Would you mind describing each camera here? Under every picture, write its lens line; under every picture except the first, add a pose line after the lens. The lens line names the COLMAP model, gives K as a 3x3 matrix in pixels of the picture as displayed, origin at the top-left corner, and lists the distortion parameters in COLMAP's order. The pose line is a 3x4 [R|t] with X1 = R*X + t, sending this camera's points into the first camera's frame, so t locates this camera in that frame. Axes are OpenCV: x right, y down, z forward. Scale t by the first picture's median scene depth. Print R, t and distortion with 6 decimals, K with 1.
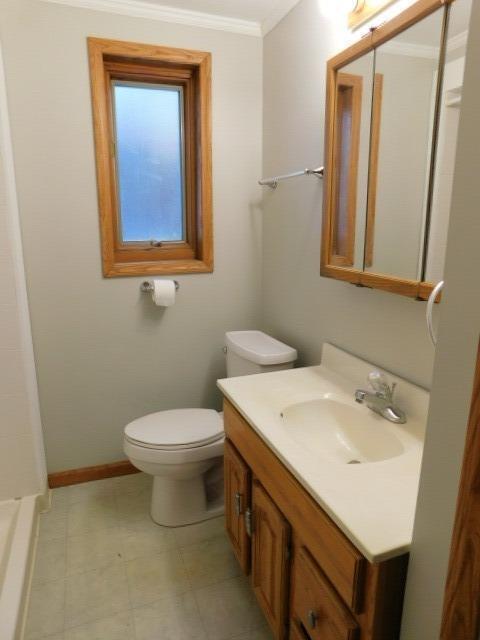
lens RADIAL K [[427.9, 0, 240.0], [0, 427.9, 320.0], [0, 0, 1]] dist [-0.049947, 0.044052]
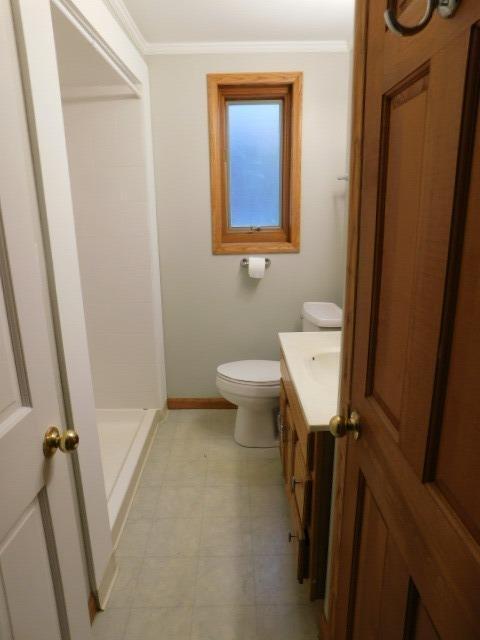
lens RADIAL K [[437.8, 0, 240.0], [0, 437.8, 320.0], [0, 0, 1]] dist [-0.008760, -0.001434]
pose [[0.939935, 0.077068, -0.332541, 0.225196], [-0.065612, 0.996805, 0.045561, 0.036295], [0.334989, -0.021005, 0.941988, -0.254586]]
